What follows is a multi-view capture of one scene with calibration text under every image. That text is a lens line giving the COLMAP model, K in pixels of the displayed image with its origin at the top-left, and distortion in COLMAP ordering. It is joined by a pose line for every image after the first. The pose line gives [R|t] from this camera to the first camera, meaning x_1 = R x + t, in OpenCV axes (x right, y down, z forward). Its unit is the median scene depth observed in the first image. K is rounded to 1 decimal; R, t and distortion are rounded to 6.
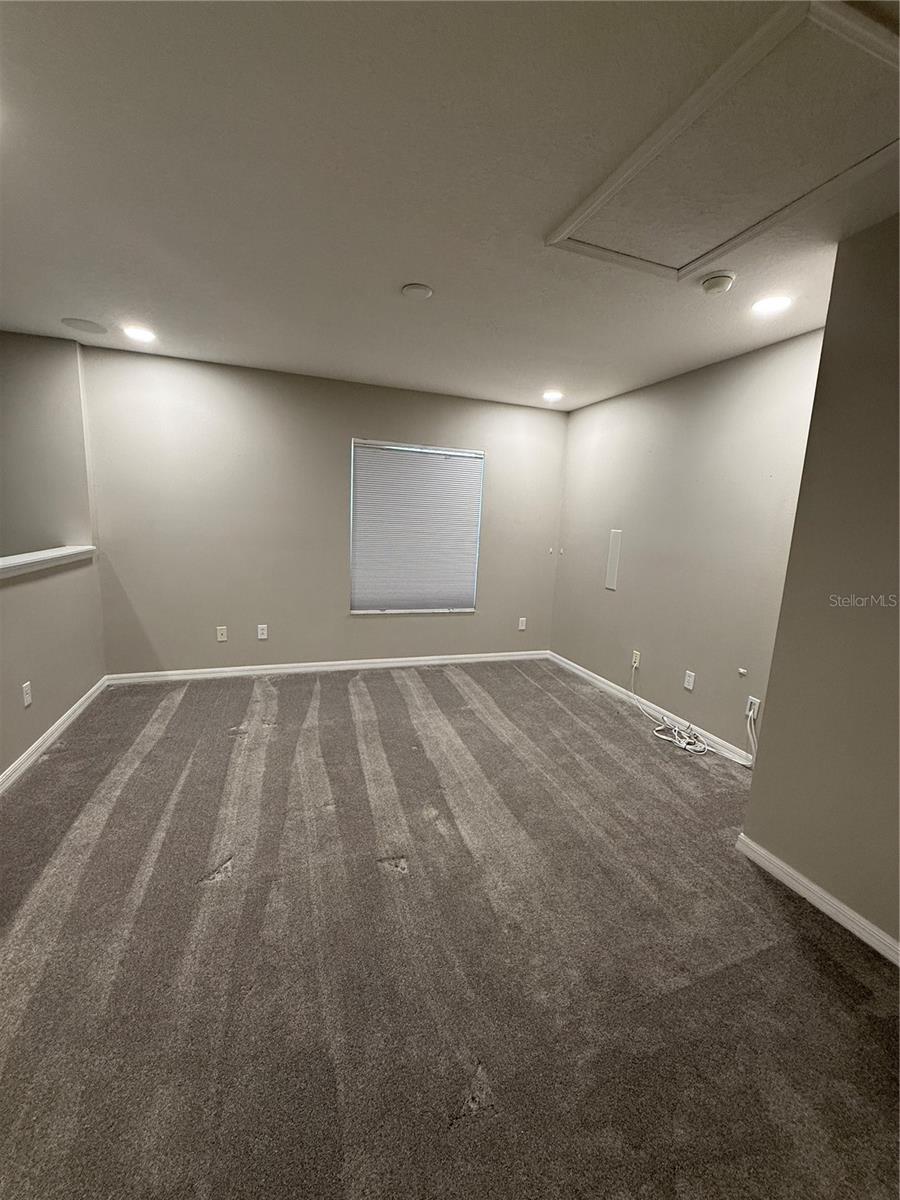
lens RADIAL K [[481.2, 0, 450.6], [0, 481.2, 597.9], [0, 0, 1]] dist [0.001126, 0.000704]
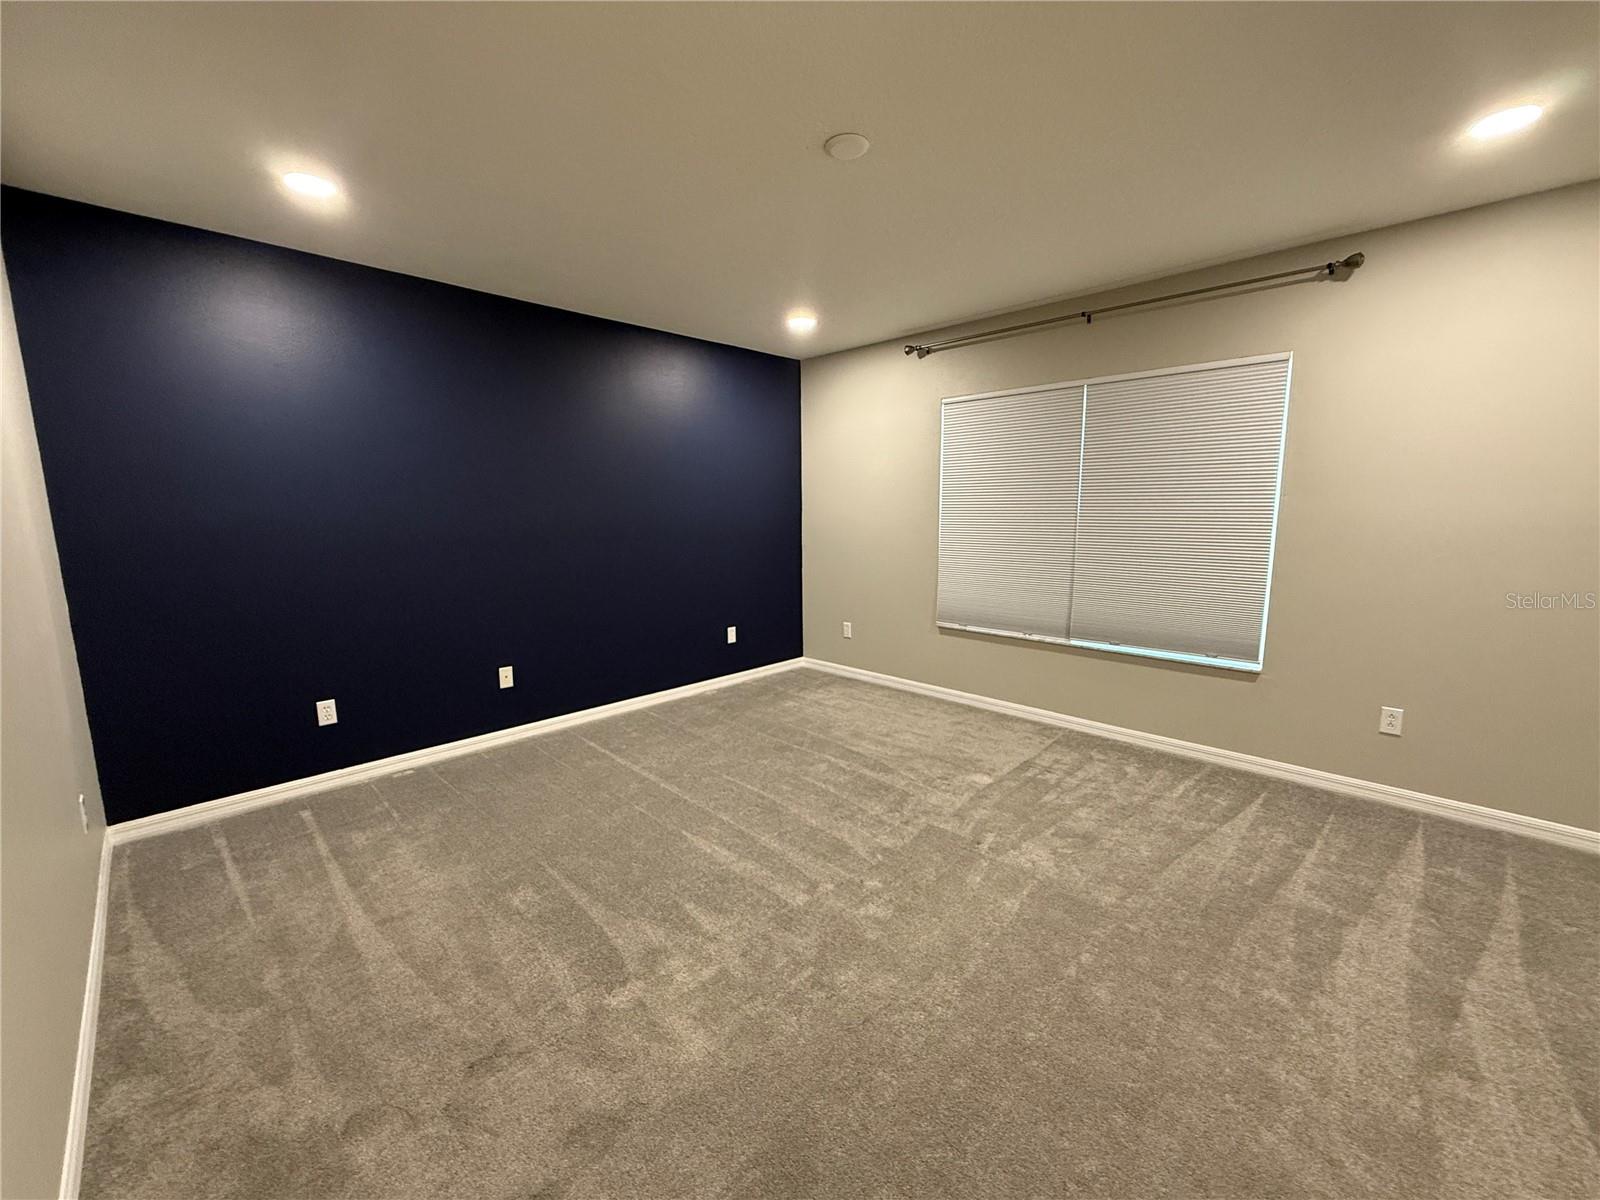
lens RADIAL K [[641.6, 0, 800.0], [0, 641.6, 600.0], [0, 0, 1]] dist [0.001126, 0.000704]
pose [[0.446572, 0.082480, -0.890938, 0.426244], [-0.123856, 0.991854, 0.029742, -0.005388], [0.886134, 0.097067, 0.453150, 0.265835]]
